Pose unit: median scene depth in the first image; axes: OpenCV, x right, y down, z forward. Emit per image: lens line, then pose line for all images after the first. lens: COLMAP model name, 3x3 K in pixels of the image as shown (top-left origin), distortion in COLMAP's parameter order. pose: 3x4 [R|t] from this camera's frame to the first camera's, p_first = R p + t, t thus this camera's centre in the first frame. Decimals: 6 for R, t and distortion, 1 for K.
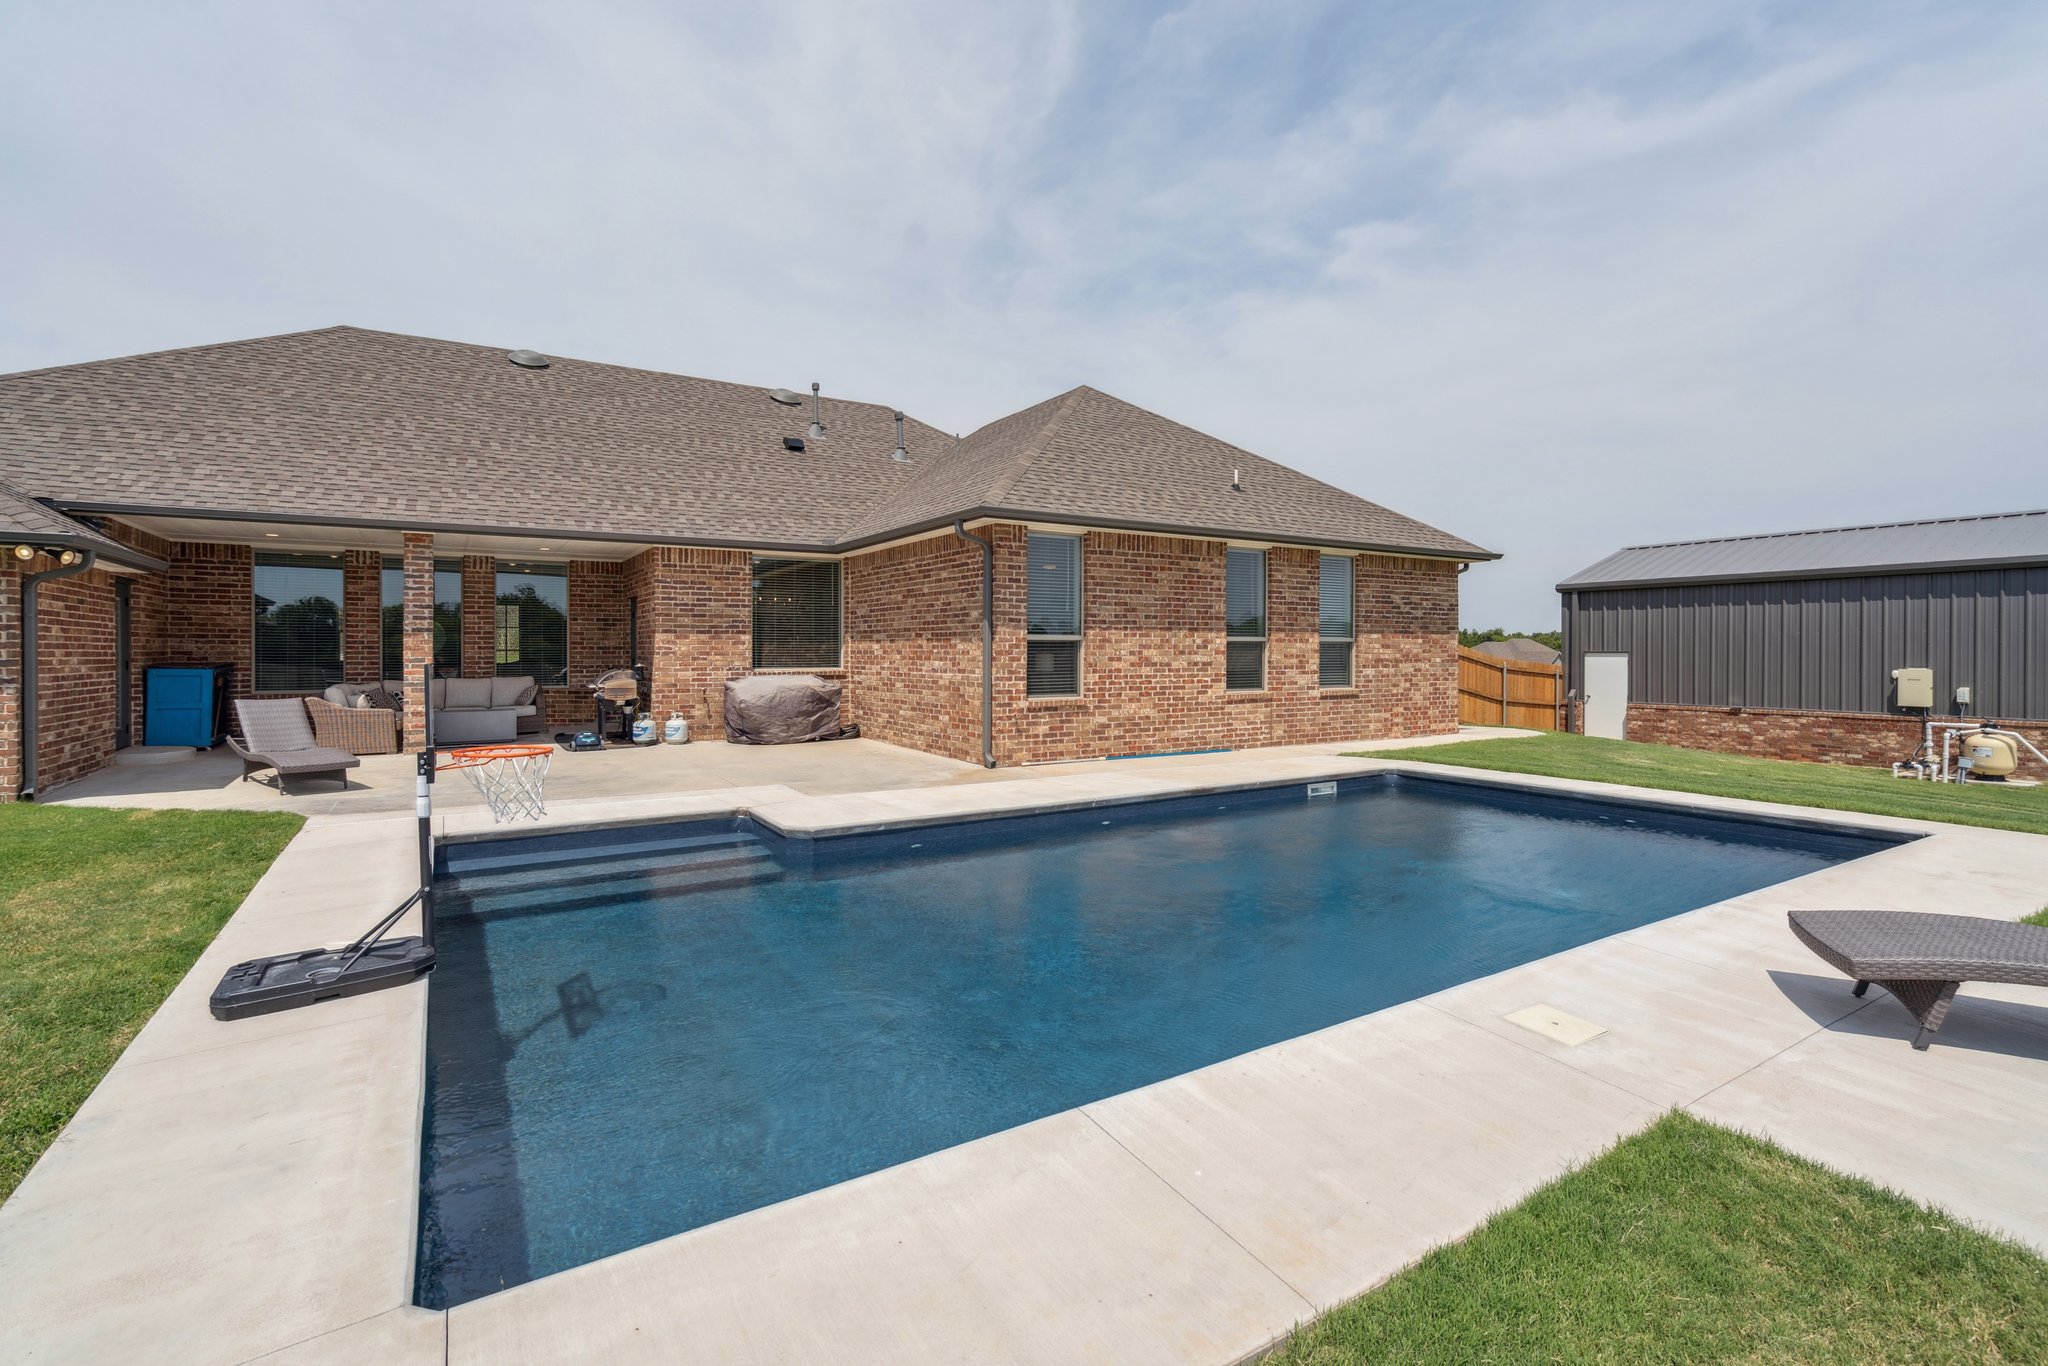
lens RADIAL K [[931.5, 0, 1025.3], [0, 931.5, 644.2], [0, 0, 1]] dist [-0.001295, -0.000347]
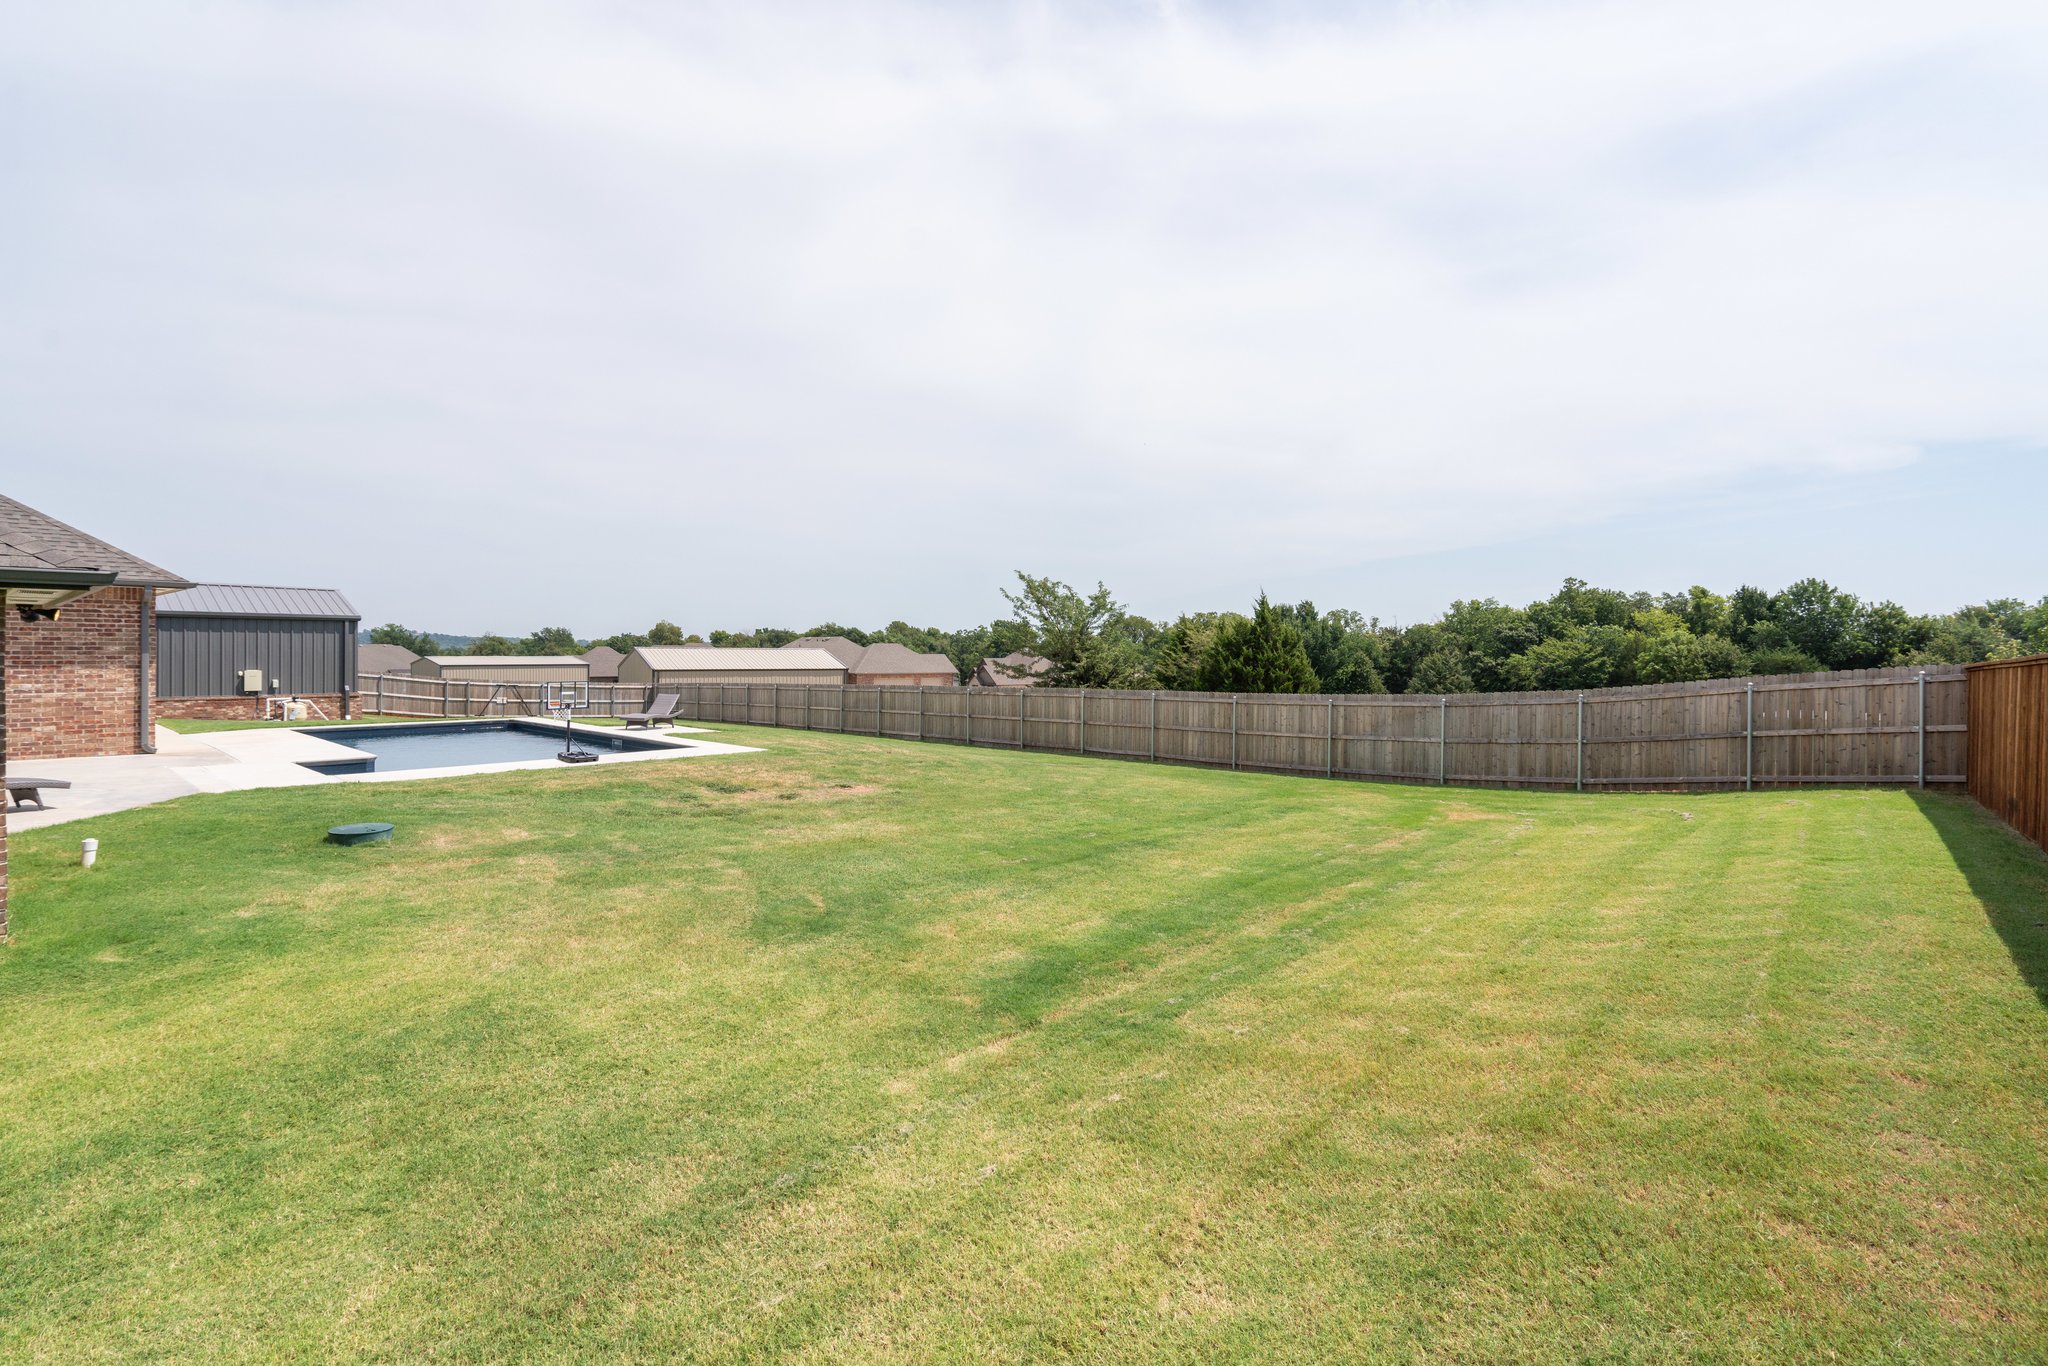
lens RADIAL K [[925.5, 0, 1022.5], [0, 925.5, 666.2], [0, 0, 1]] dist [-0.000454, 0.000274]
pose [[-0.289336, -0.018797, 0.957043, -1.448627], [-0.015621, 0.999767, 0.014913, -0.038697], [-0.957100, -0.010635, -0.289562, 0.081902]]
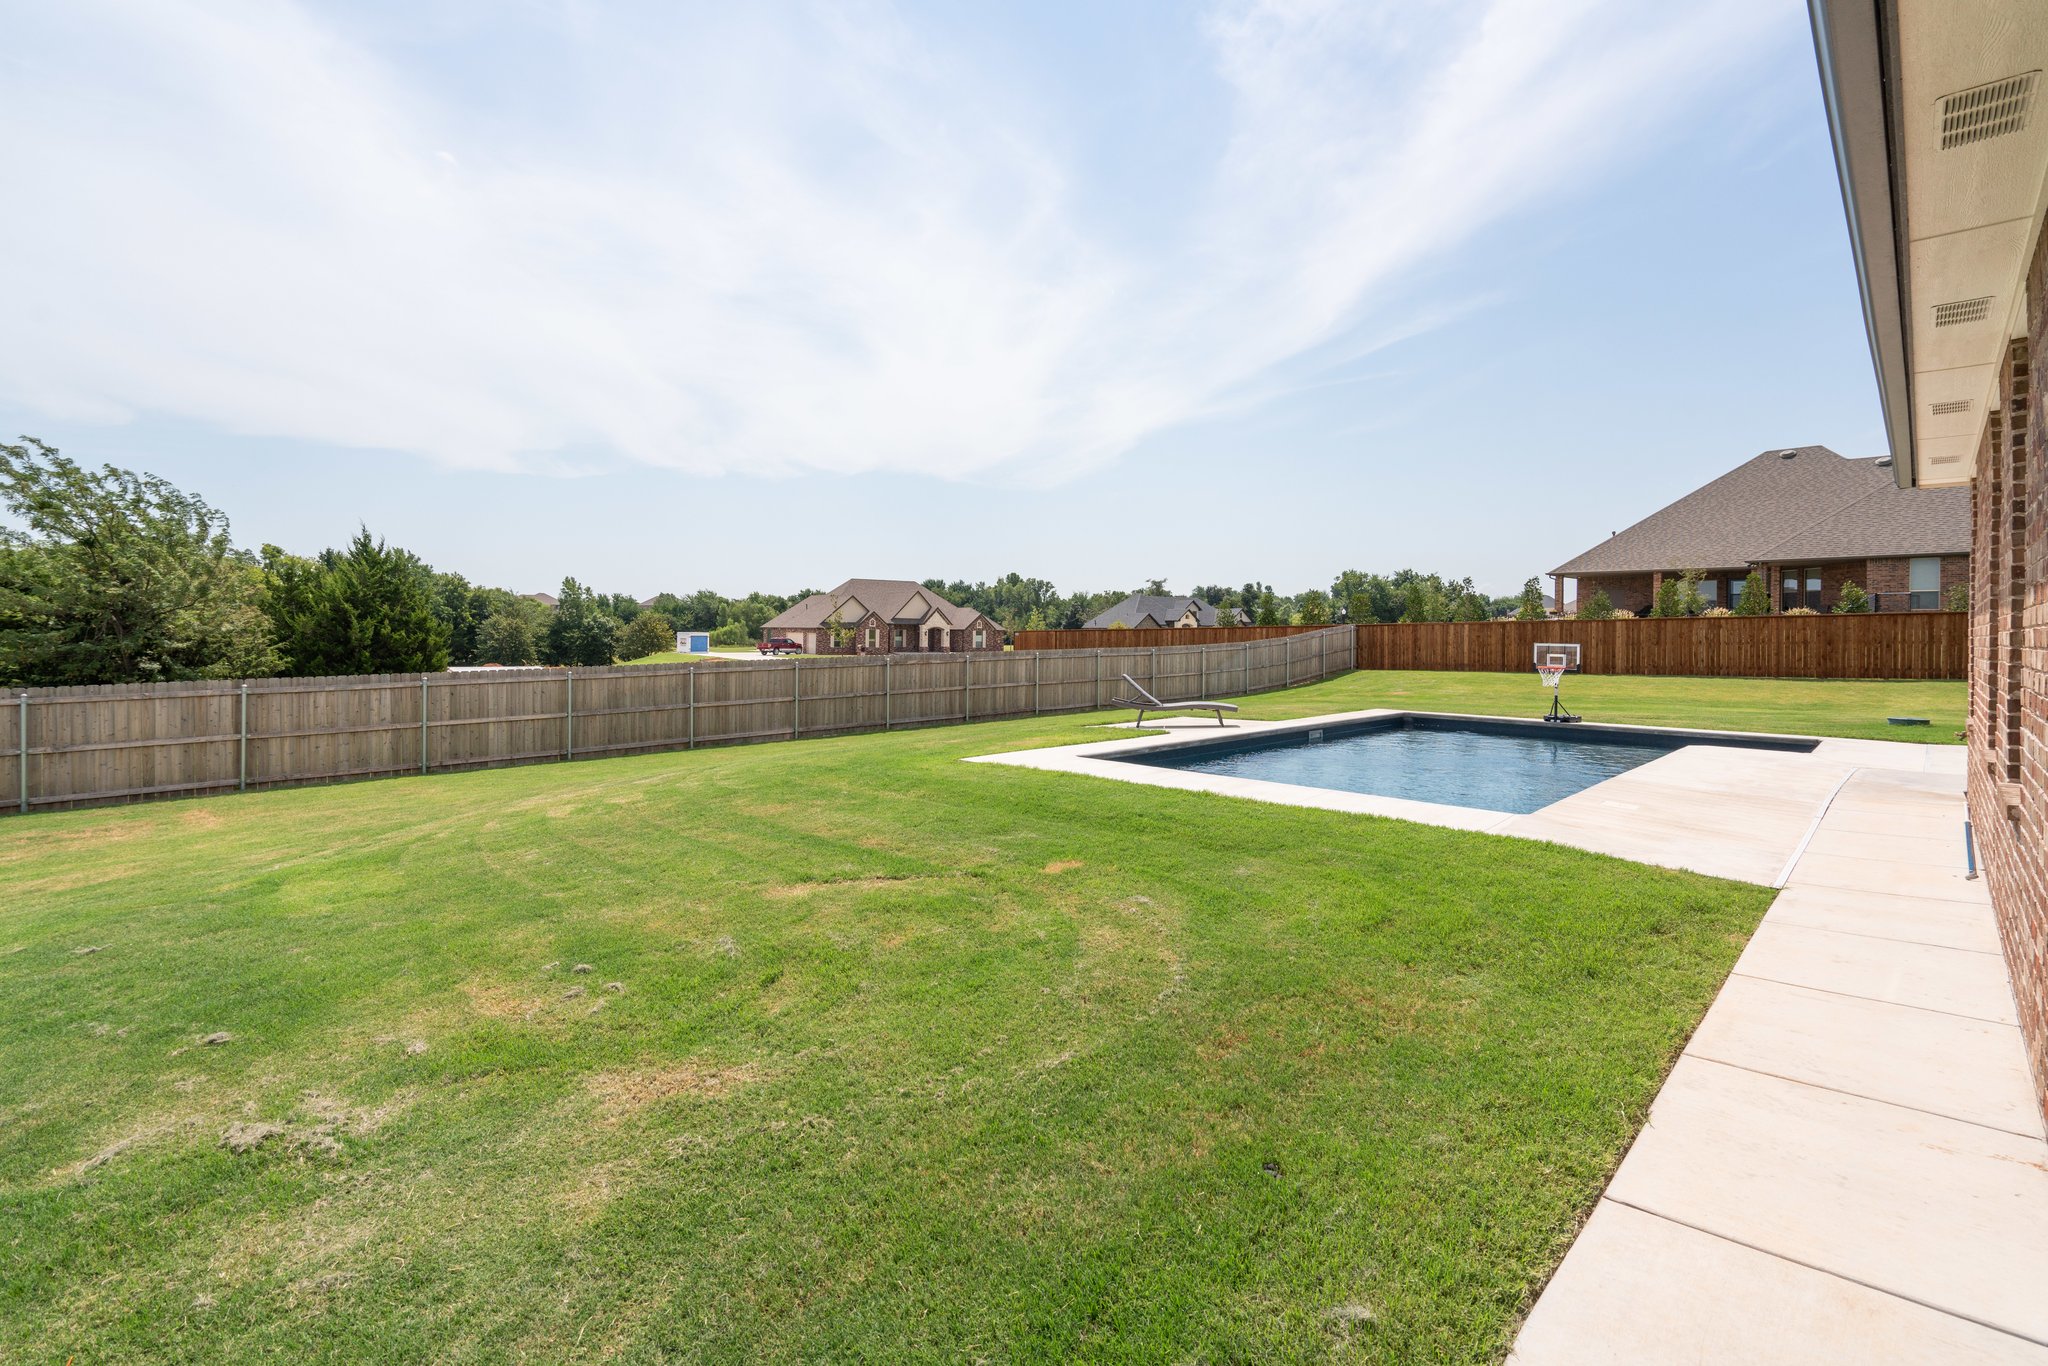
lens RADIAL K [[947.6, 0, 1018.3], [0, 947.6, 617.4], [0, 0, 1]] dist [0.000355, 0.000321]
pose [[-0.969579, -0.014516, -0.244348, 0.696854], [-0.009525, 0.999721, -0.021596, 0.005589], [0.244594, -0.018611, -0.969447, 1.223819]]
